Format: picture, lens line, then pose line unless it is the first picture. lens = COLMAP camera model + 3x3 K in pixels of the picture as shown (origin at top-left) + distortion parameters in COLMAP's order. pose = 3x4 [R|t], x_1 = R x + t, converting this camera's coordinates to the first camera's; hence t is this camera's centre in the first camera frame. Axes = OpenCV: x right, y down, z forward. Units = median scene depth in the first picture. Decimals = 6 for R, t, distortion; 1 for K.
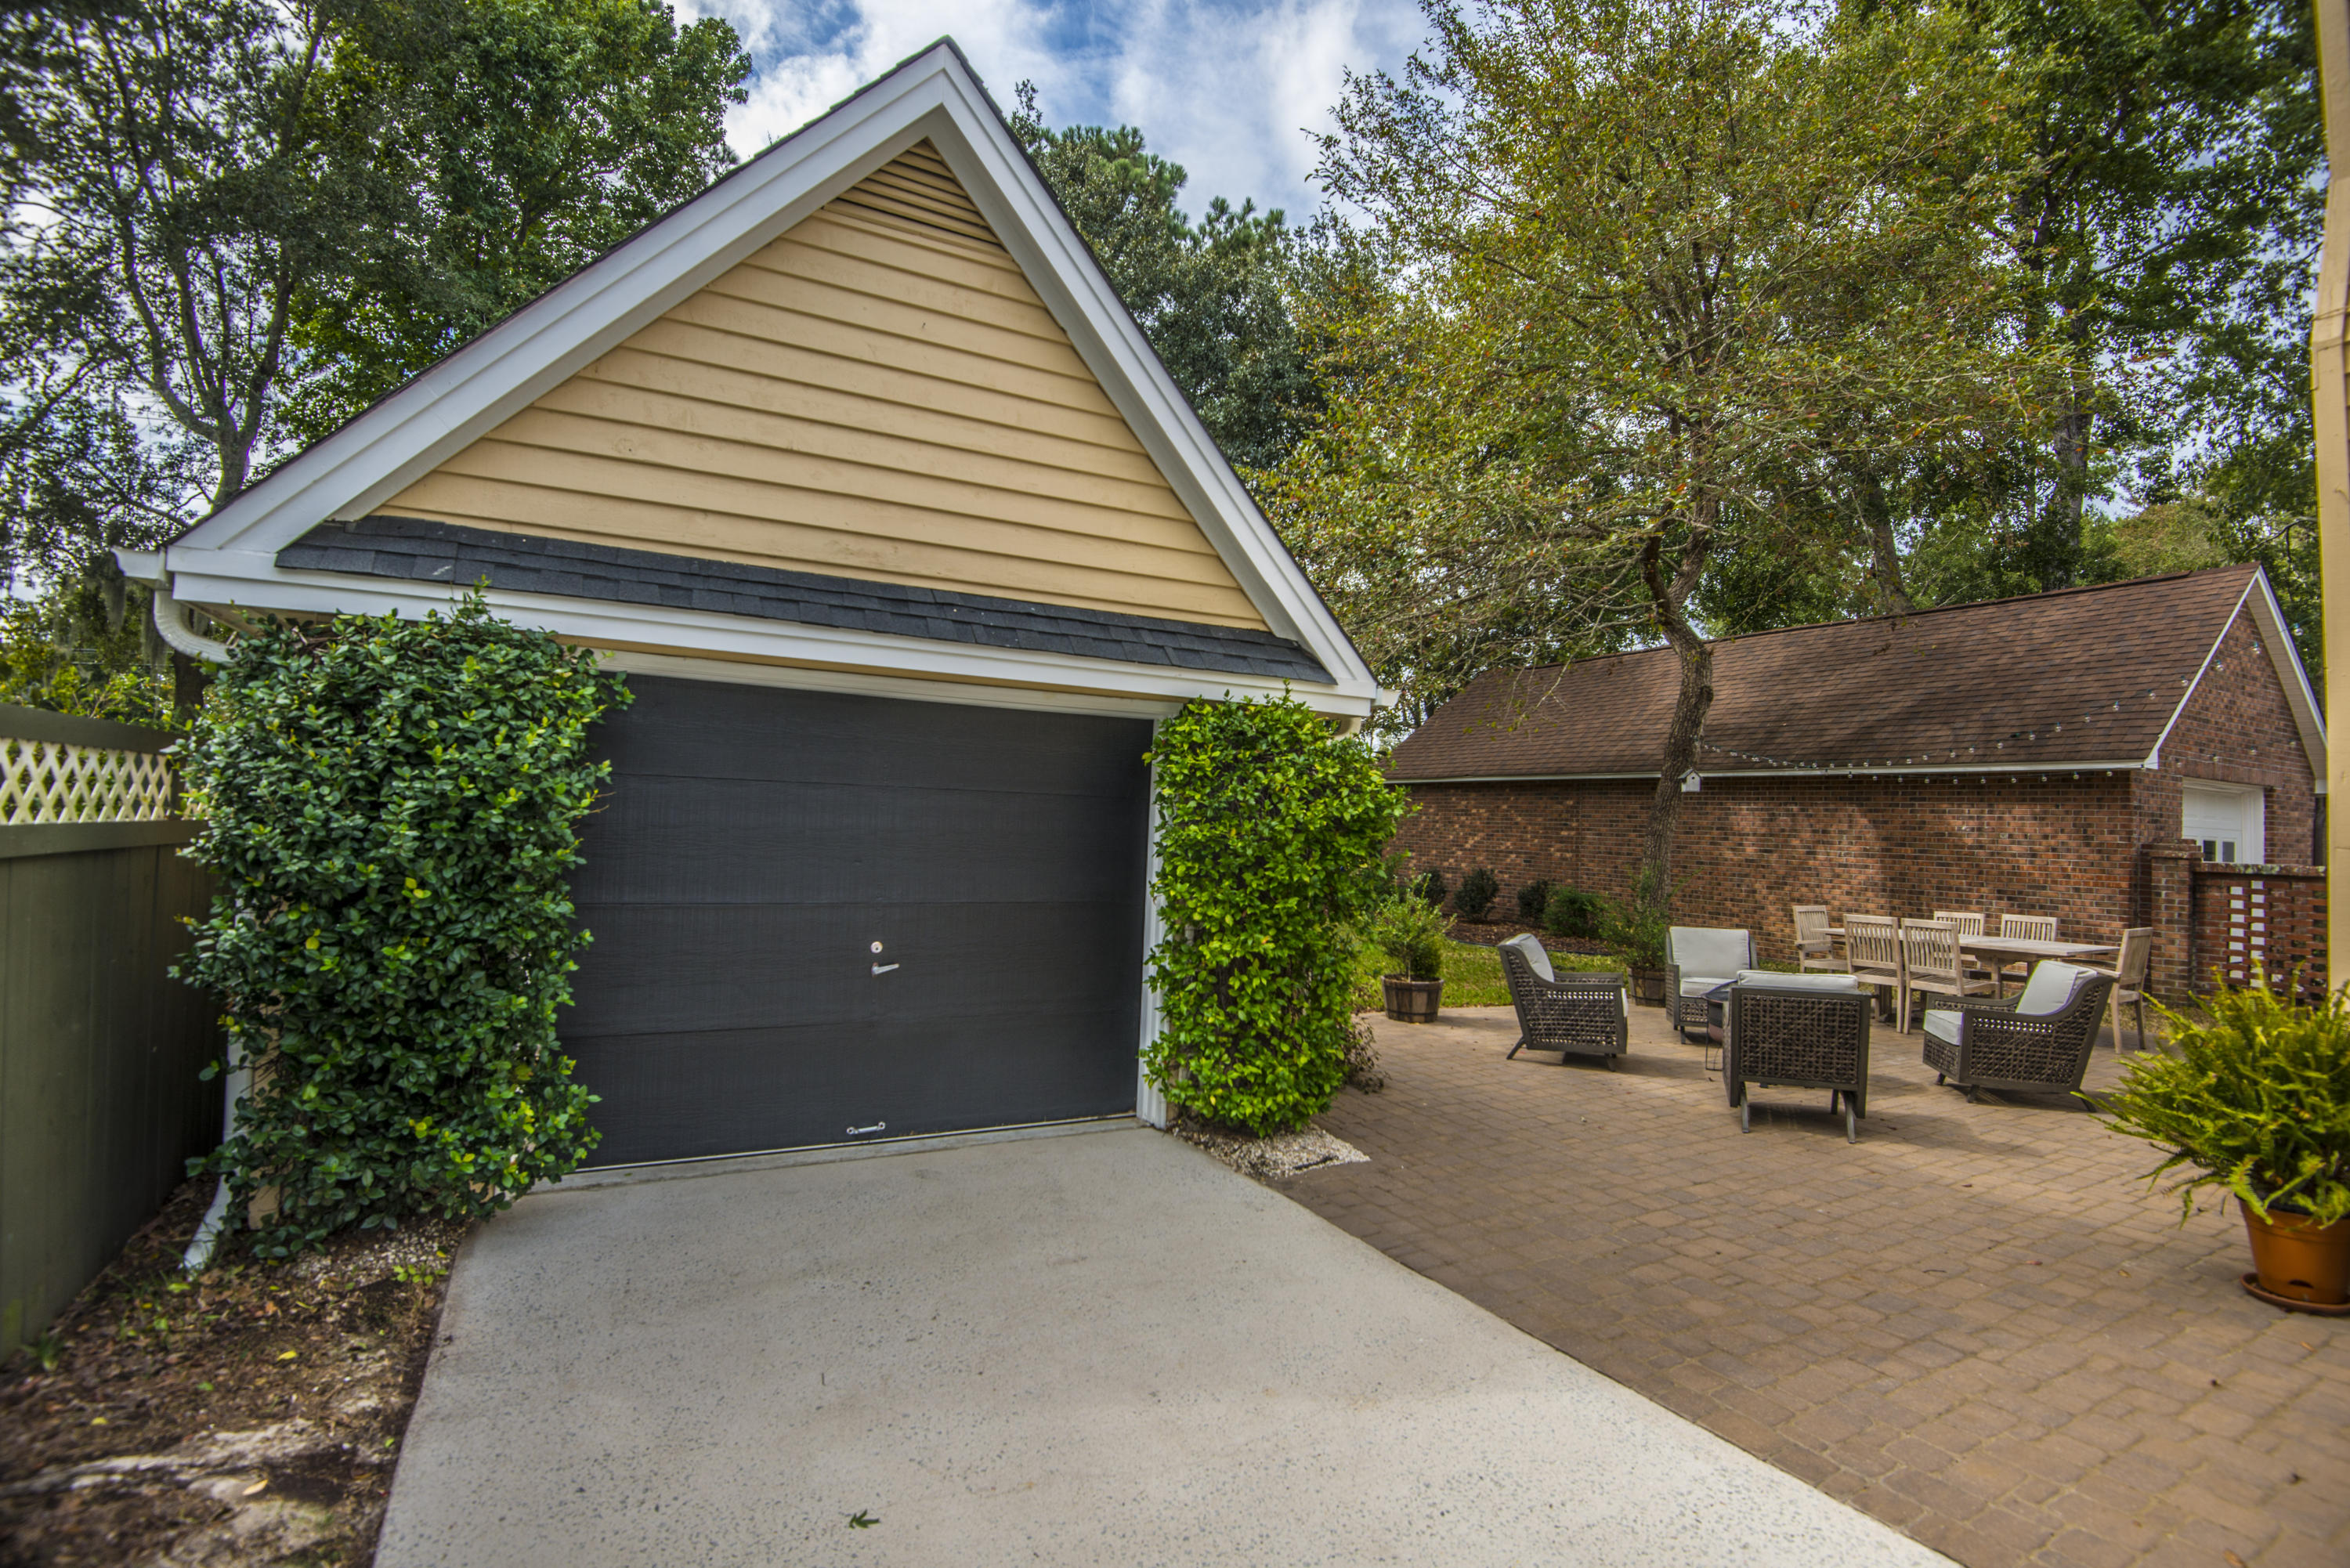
lens RADIAL K [[1037.5, 0, 1175.0], [0, 1037.5, 784.0], [0, 0, 1]] dist [-0.031810, -0.000196]
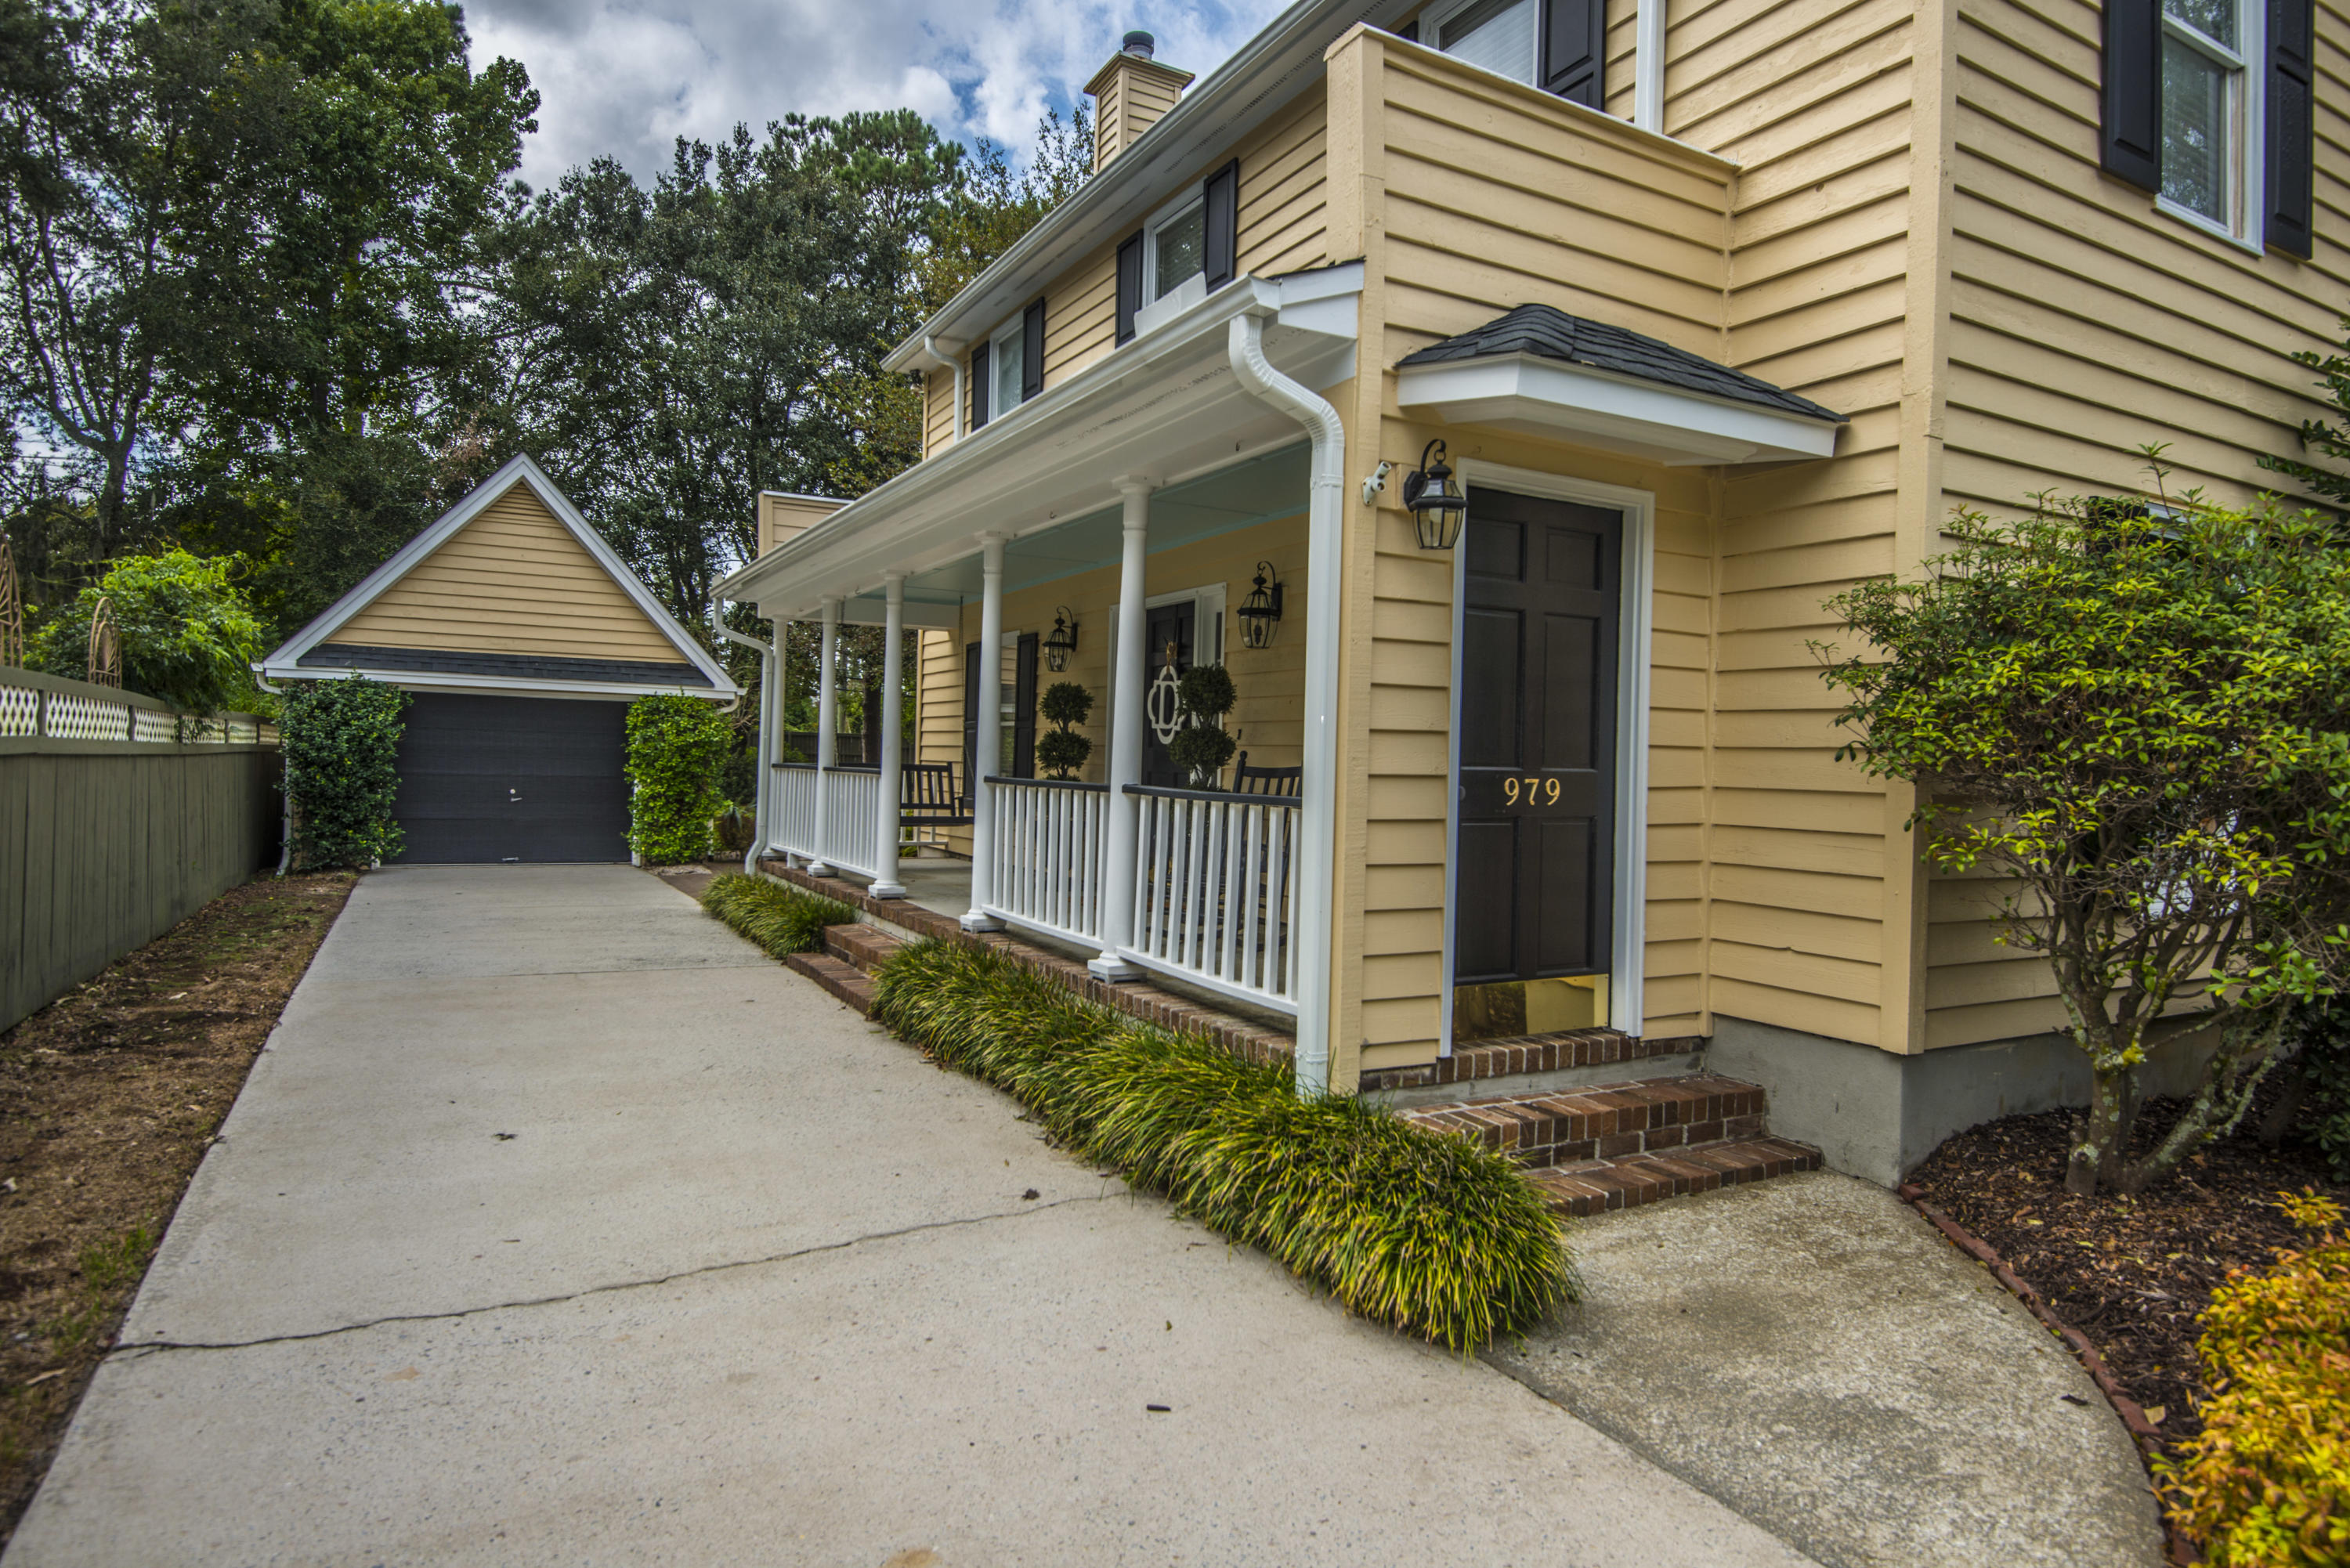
lens RADIAL K [[1313.9, 0, 1175.0], [0, 1313.9, 784.0], [0, 0, 1]] dist [0.000137, -0.000108]
pose [[0.999867, -0.007084, -0.014687, 1.838265], [0.007775, 0.998840, 0.047526, -0.010134], [0.014333, -0.047634, 0.998762, -2.949769]]
